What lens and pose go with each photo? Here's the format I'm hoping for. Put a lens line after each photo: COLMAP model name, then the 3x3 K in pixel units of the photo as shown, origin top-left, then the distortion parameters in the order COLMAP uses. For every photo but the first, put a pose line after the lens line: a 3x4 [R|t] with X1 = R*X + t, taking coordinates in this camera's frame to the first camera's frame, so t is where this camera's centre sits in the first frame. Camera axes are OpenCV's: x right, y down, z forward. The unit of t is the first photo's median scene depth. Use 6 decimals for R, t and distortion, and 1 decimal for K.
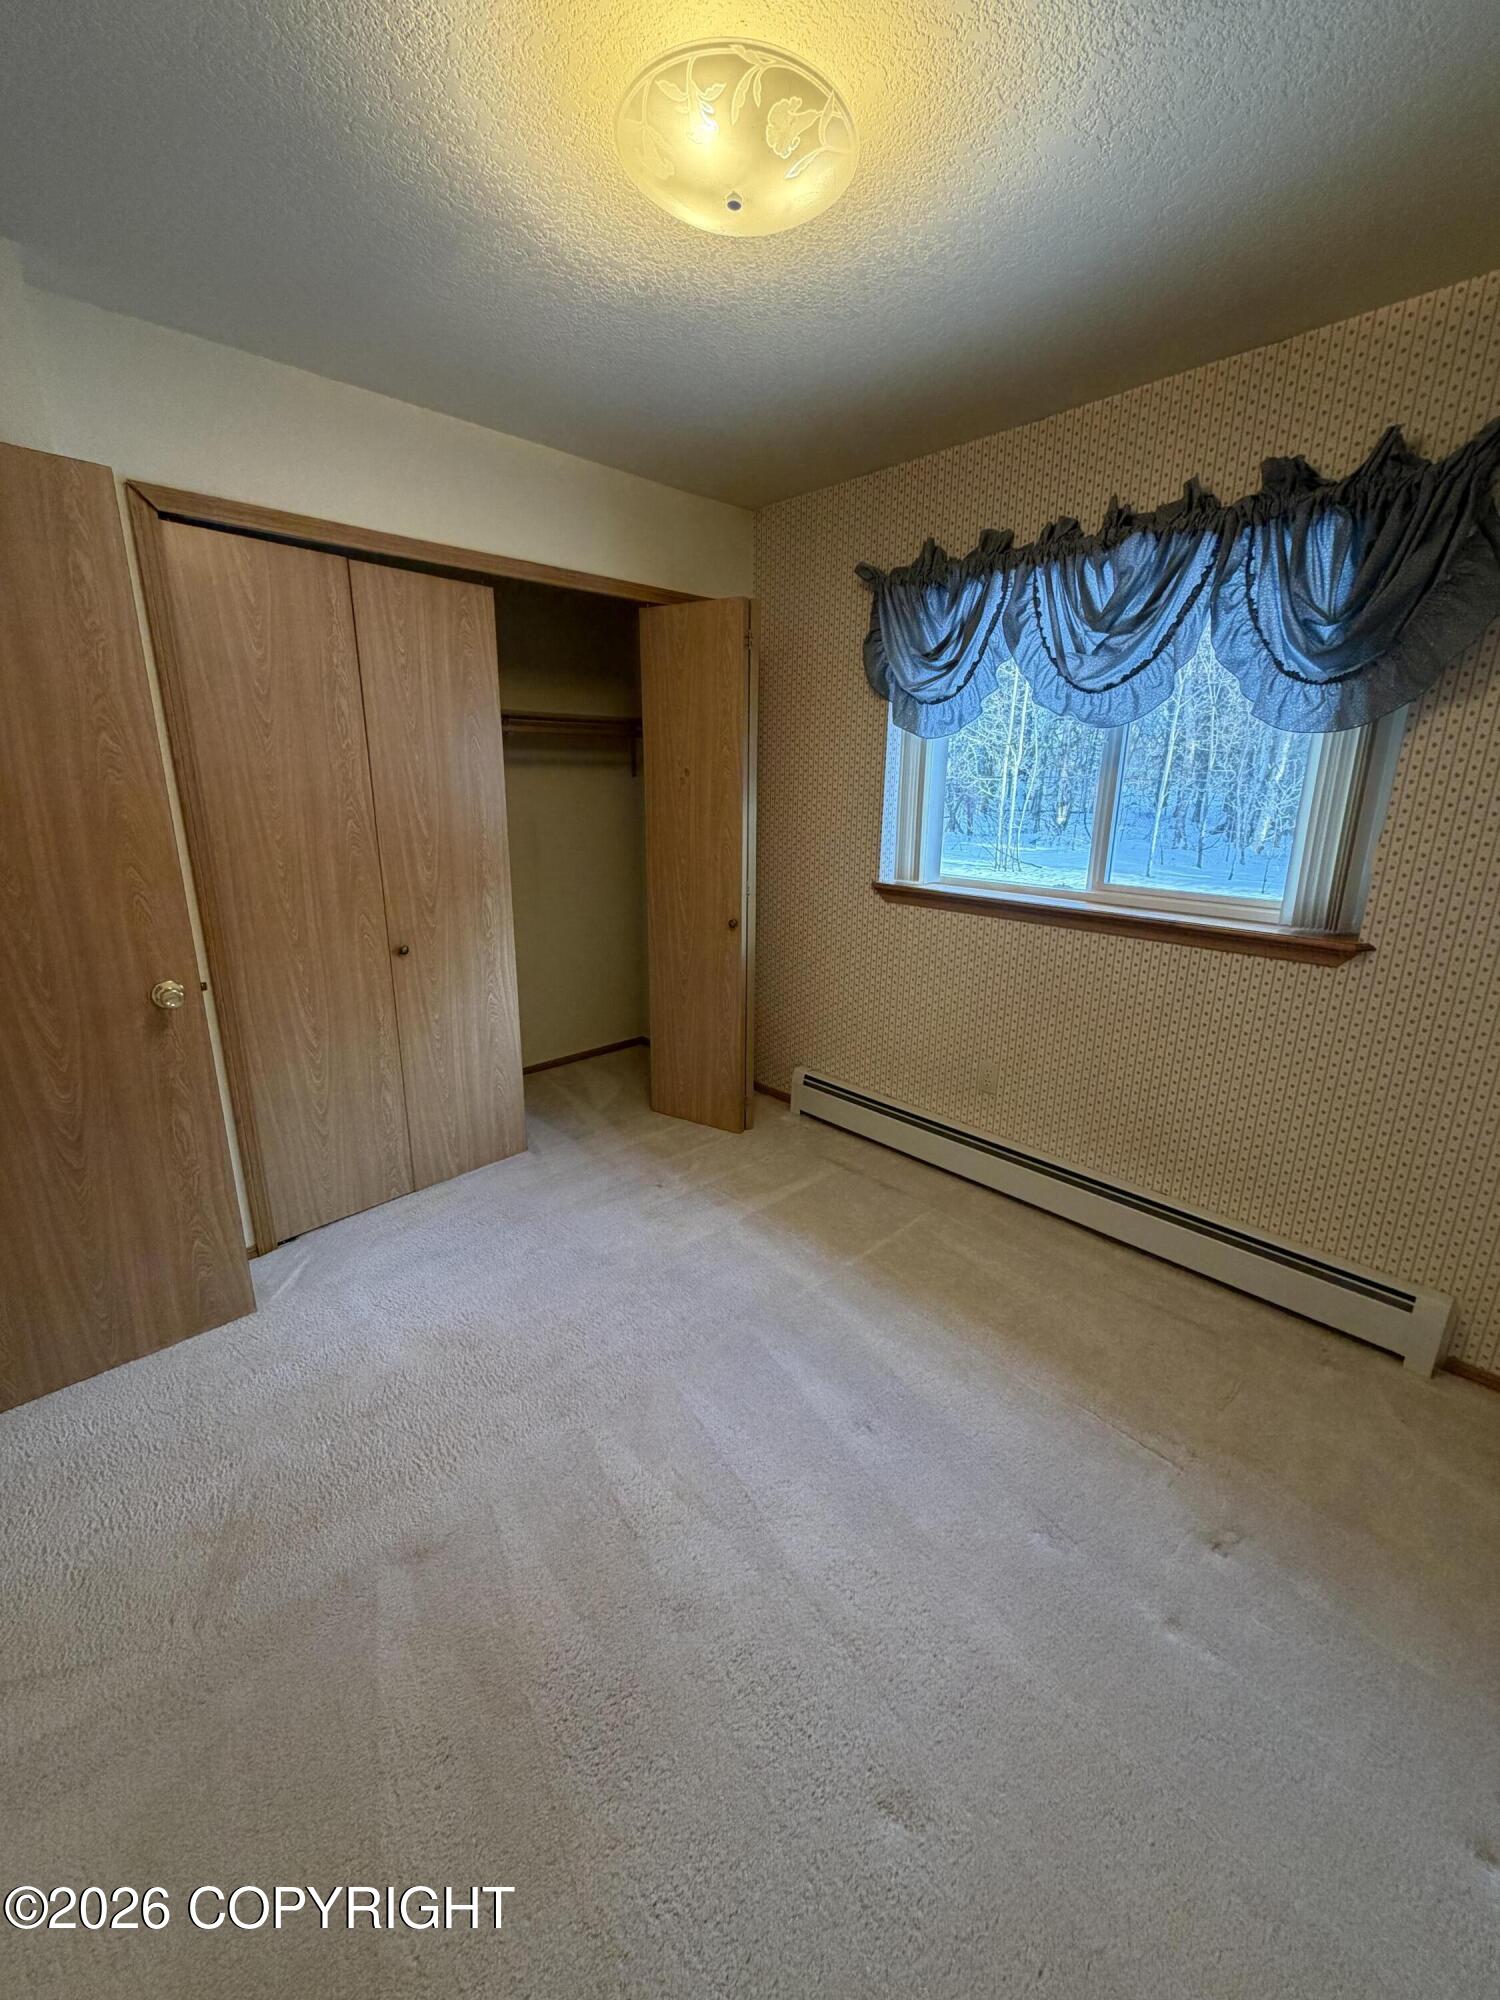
lens RADIAL K [[795.1, 0, 750.6], [0, 795.1, 1006.0], [0, 0, 1]] dist [-0.002245, -0.000207]
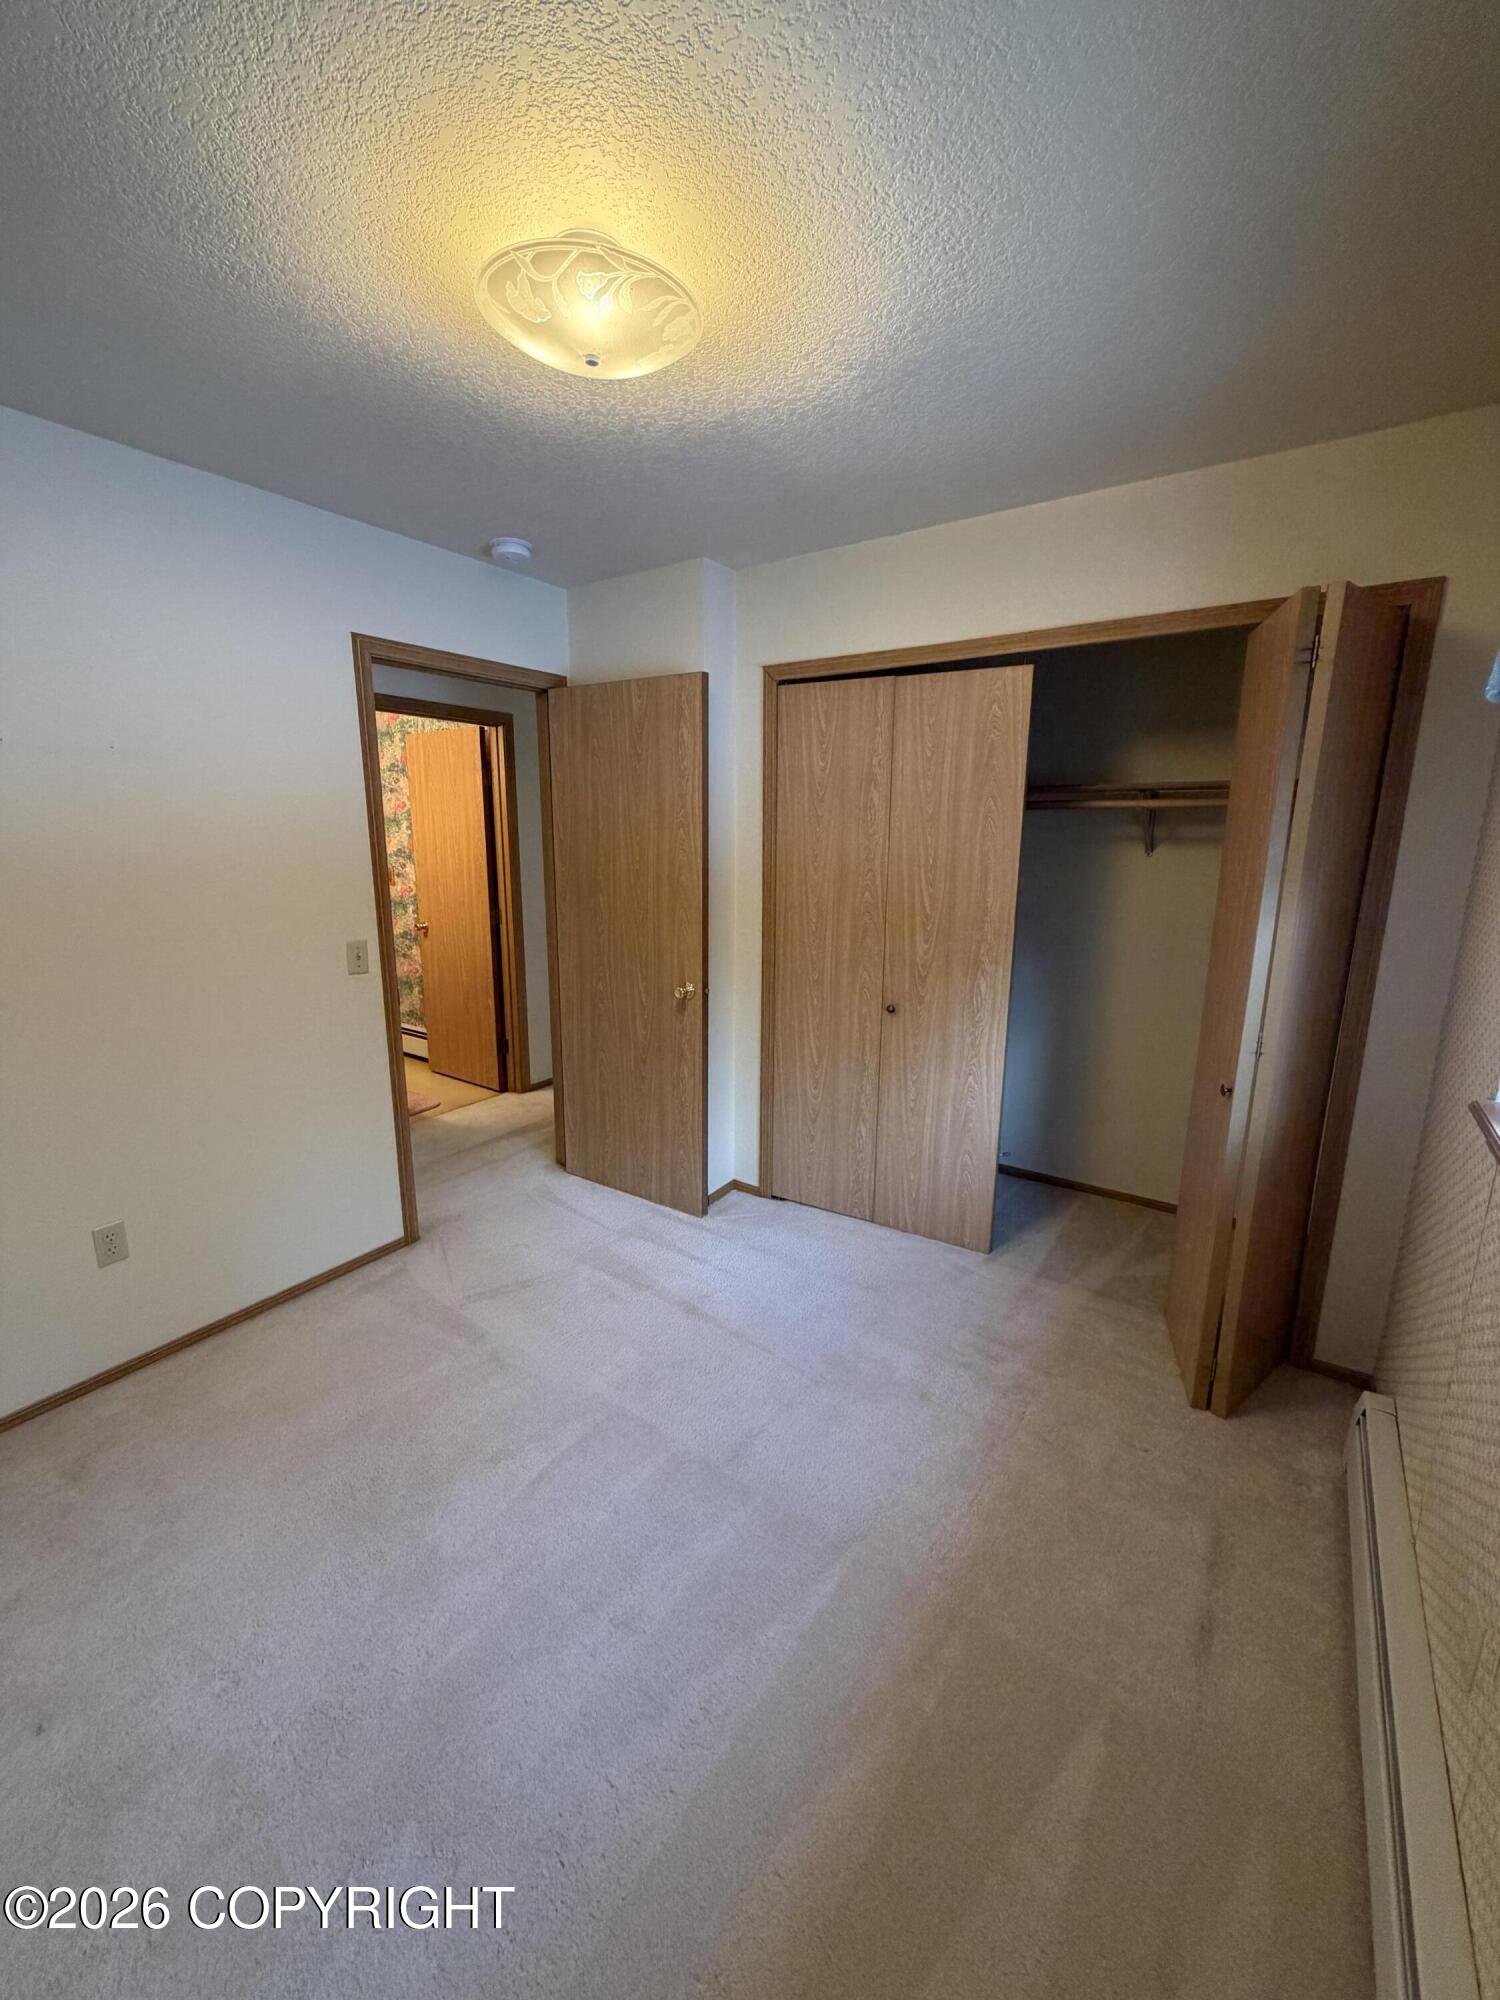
lens RADIAL K [[795.1, 0, 744.4], [0, 795.1, 1009.8], [0, 0, 1]] dist [-0.002245, -0.000207]
pose [[0.200168, 0.206994, -0.957646, 0.593251], [-0.277423, 0.949400, 0.147224, -0.177802], [0.939664, 0.236204, 0.247465, 0.535591]]
